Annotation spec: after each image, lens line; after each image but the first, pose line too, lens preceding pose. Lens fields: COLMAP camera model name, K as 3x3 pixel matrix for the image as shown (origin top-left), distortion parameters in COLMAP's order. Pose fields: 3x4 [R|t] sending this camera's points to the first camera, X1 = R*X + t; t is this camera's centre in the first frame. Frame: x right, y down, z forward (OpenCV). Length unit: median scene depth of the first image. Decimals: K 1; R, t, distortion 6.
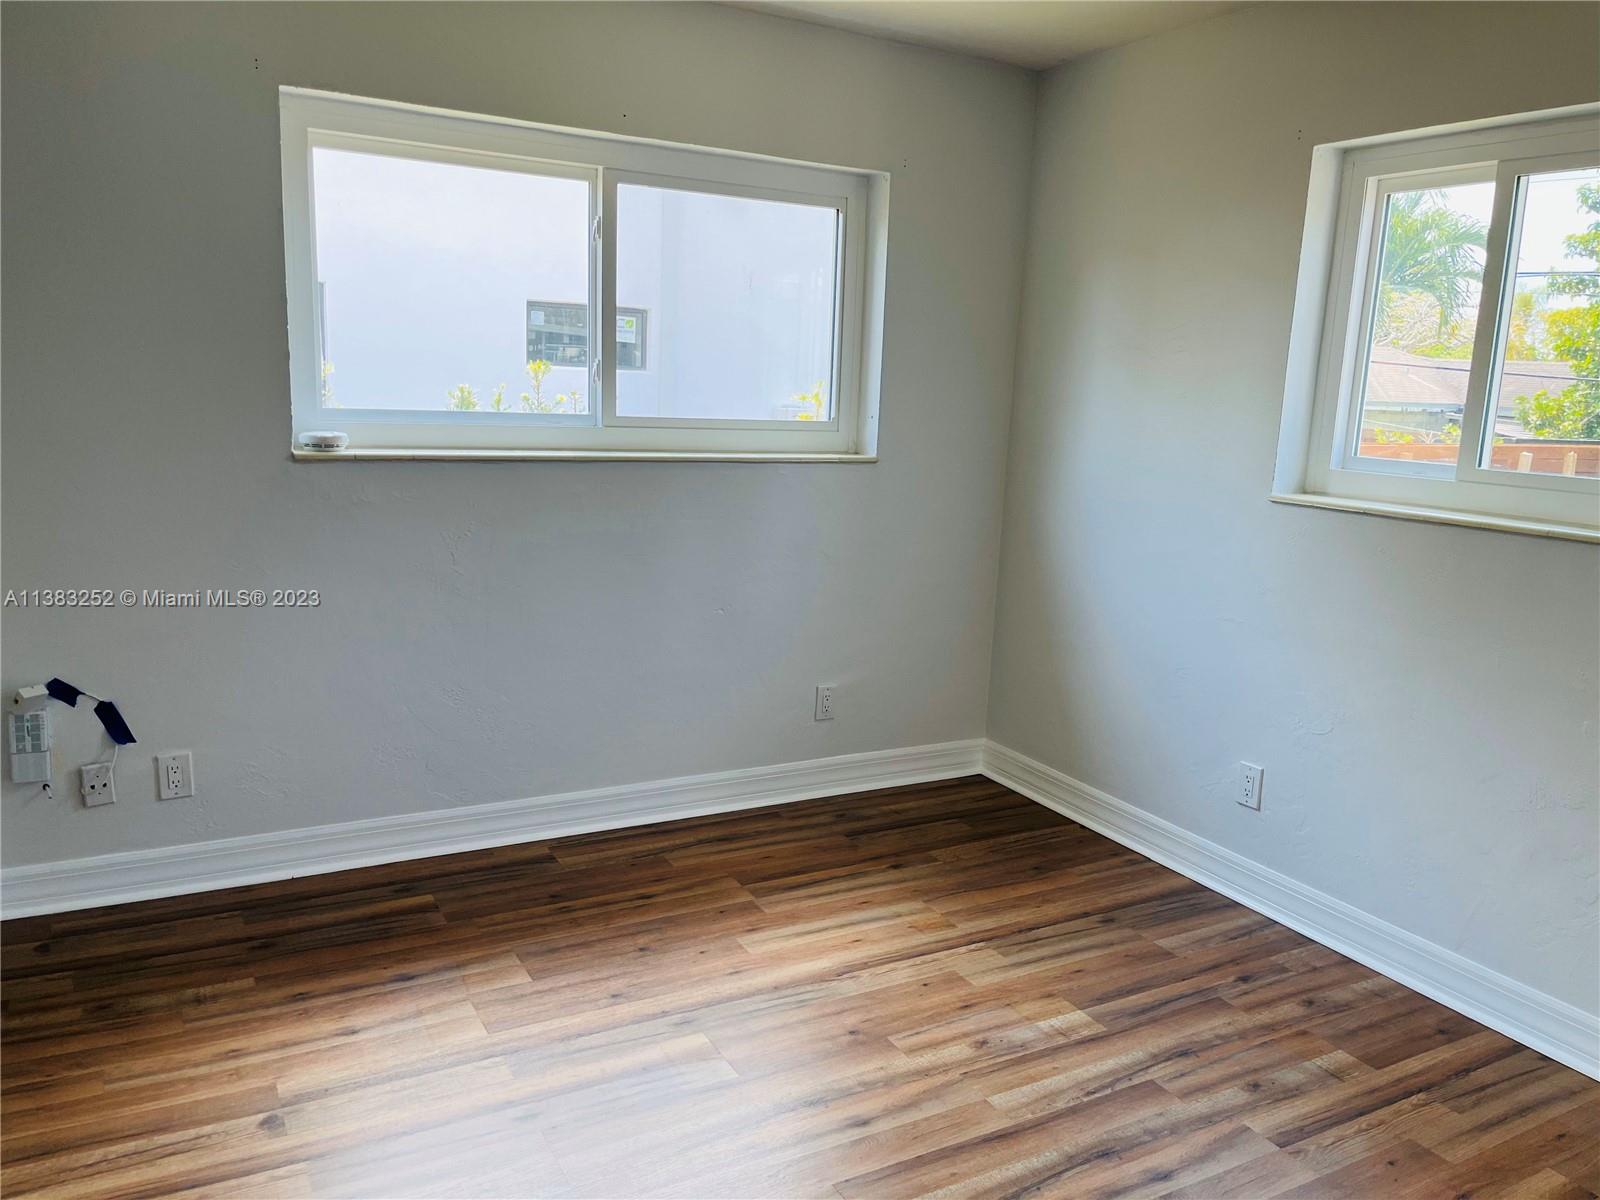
lens RADIAL K [[1218.9, 0, 800.0], [0, 1218.9, 600.0], [0, 0, 1]] dist [0.074919, -0.083008]
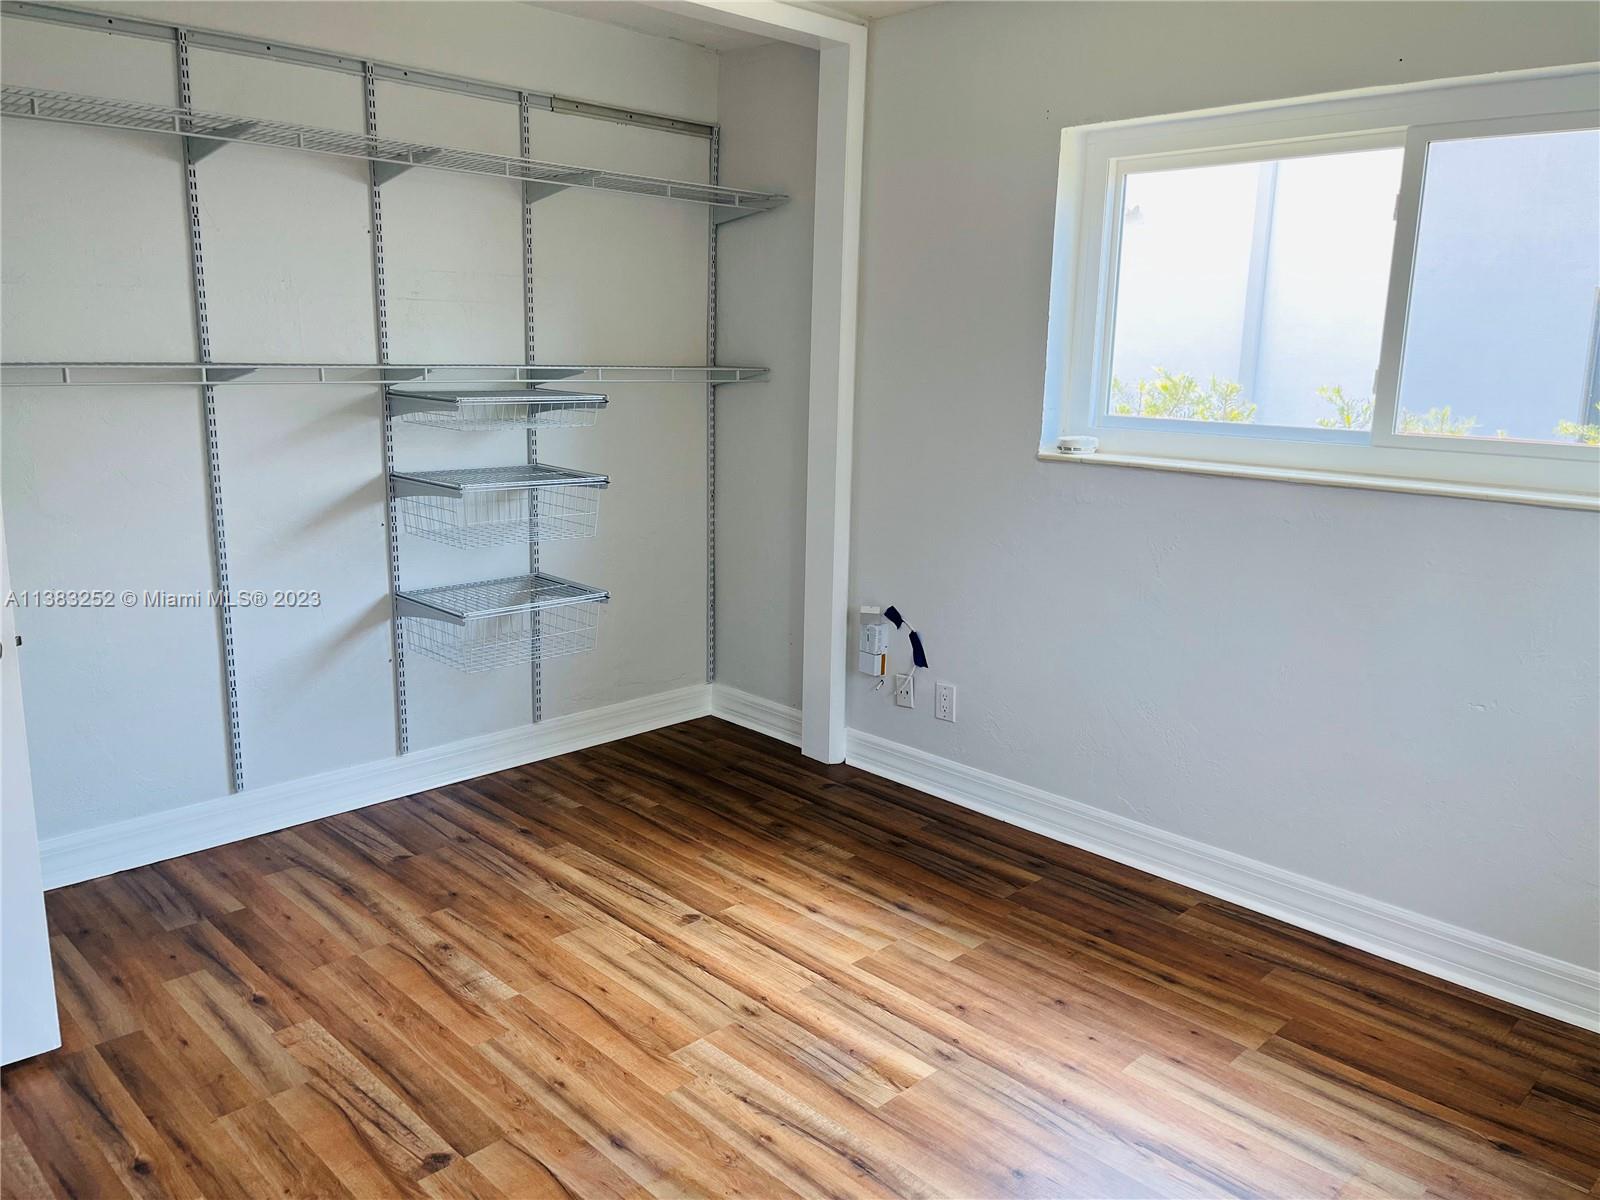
lens RADIAL K [[1218.9, 0, 800.0], [0, 1218.9, 600.0], [0, 0, 1]] dist [0.074919, -0.083008]
pose [[0.279605, 0.168843, -0.945152, 0.601891], [-0.185389, 0.975384, 0.119400, -0.079434], [0.942047, 0.141836, 0.304024, 0.462212]]
